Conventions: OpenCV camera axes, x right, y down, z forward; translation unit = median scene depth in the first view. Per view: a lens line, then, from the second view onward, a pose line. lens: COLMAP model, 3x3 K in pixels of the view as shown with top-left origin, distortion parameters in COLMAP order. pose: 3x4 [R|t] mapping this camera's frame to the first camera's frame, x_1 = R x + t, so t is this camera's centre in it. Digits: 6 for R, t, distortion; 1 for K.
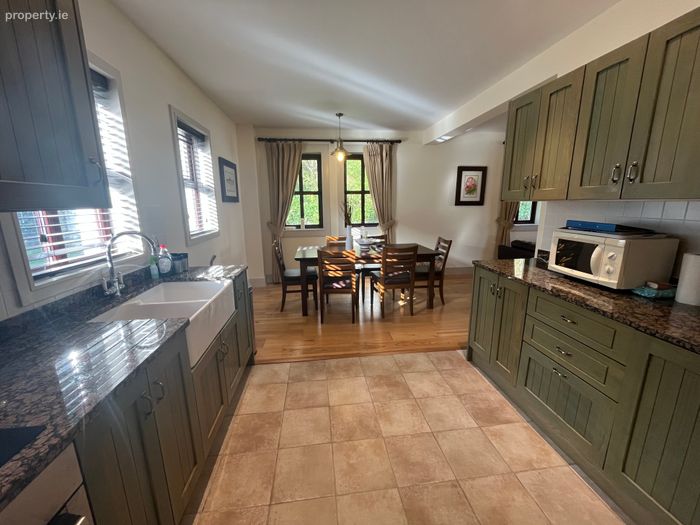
lens RADIAL K [[283.8, 0, 347.7], [0, 283.8, 262.8], [0, 0, 1]] dist [-0.000935, -0.000127]
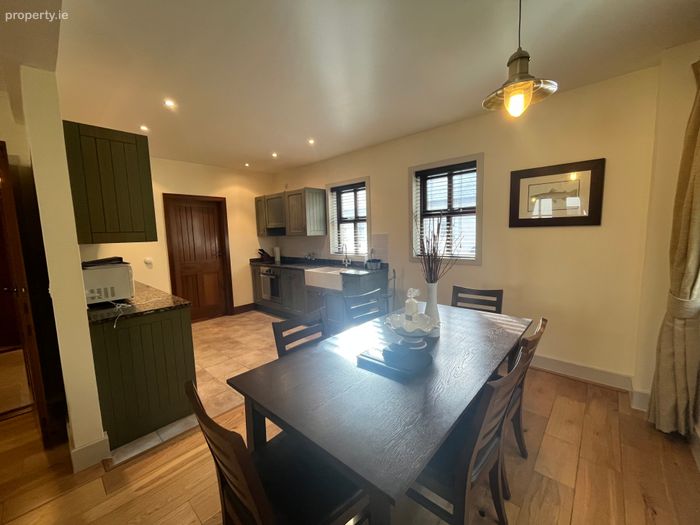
lens RADIAL K [[283.8, 0, 347.7], [0, 283.8, 262.8], [0, 0, 1]] dist [-0.000935, -0.000127]
pose [[-0.752977, 0.100435, -0.650338, 0.867231], [-0.106138, 0.956808, 0.270654, -0.591030], [0.649431, 0.272822, -0.709794, 2.630122]]
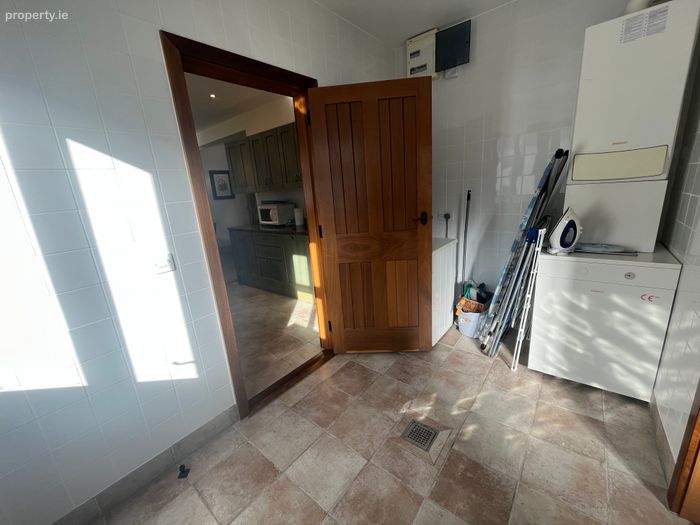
lens RADIAL K [[283.8, 0, 347.7], [0, 283.8, 262.8], [0, 0, 1]] dist [-0.000935, -0.000127]
pose [[0.716136, -0.222070, 0.661690, -0.351645], [0.213467, 0.972293, 0.095279, 0.271841], [-0.664516, 0.073016, 0.743699, -1.148557]]
